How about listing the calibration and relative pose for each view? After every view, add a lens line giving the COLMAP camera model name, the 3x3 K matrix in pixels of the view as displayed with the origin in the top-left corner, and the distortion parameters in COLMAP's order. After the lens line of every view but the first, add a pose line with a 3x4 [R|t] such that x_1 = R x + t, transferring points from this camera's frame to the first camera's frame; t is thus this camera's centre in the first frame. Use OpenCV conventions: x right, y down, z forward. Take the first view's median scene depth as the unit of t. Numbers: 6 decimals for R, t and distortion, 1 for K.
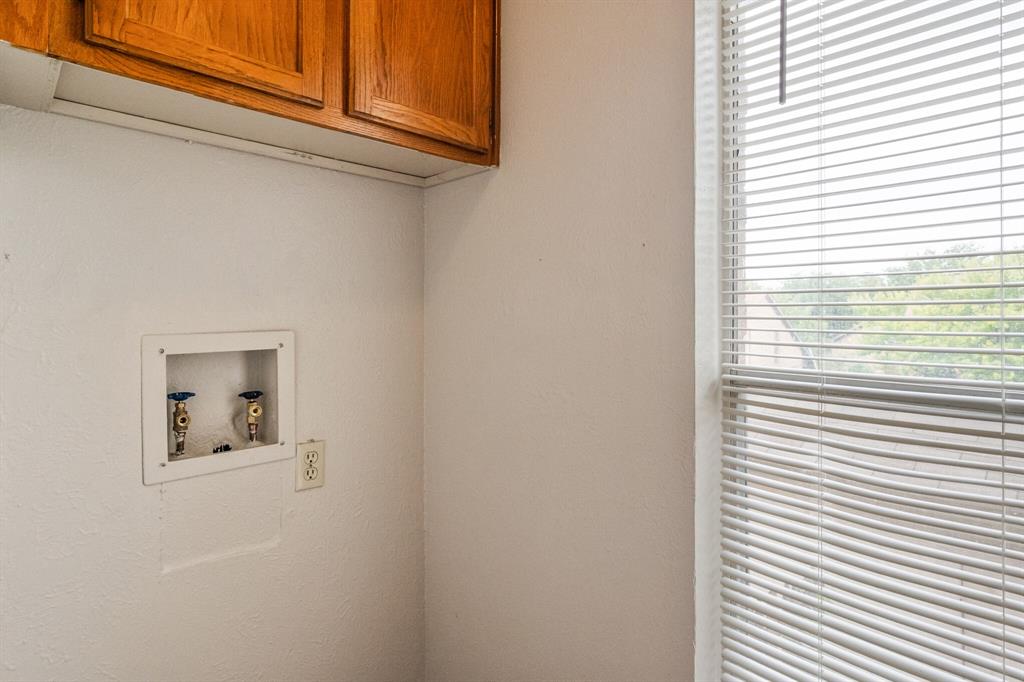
lens RADIAL K [[532.5, 0, 509.7], [0, 532.5, 321.2], [0, 0, 1]] dist [0.001026, -0.000351]
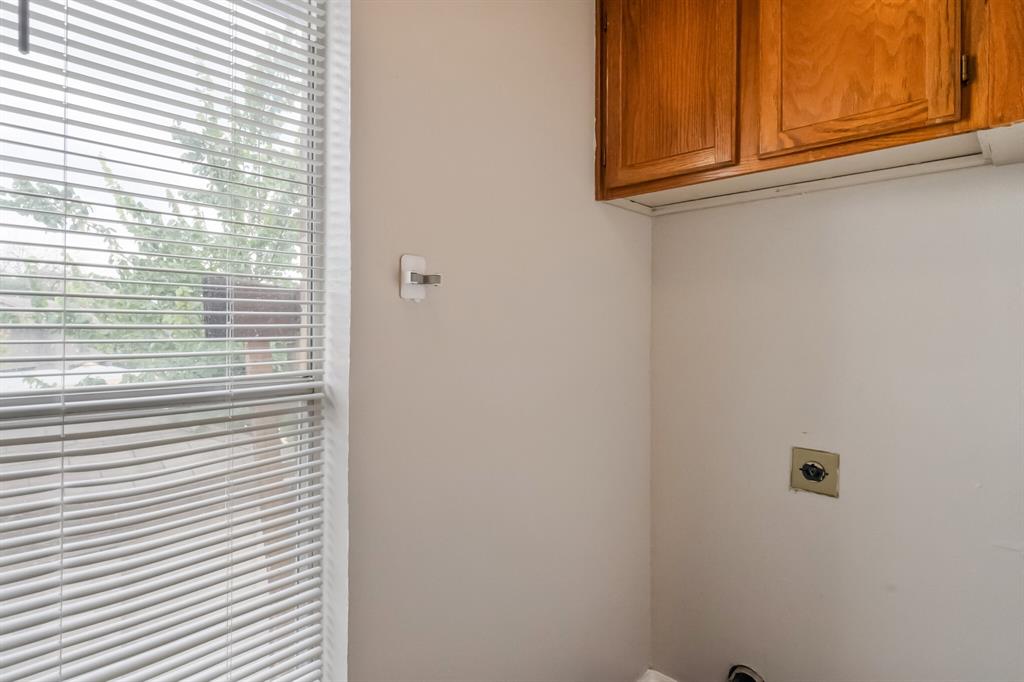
lens RADIAL K [[532.5, 0, 511.8], [0, 532.5, 334.8], [0, 0, 1]] dist [0.001026, -0.000351]
pose [[-0.047772, -0.016522, 0.998722, -0.309034], [0.003181, 0.999856, 0.016693, -0.004683], [-0.998853, 0.003974, -0.047712, 0.319755]]
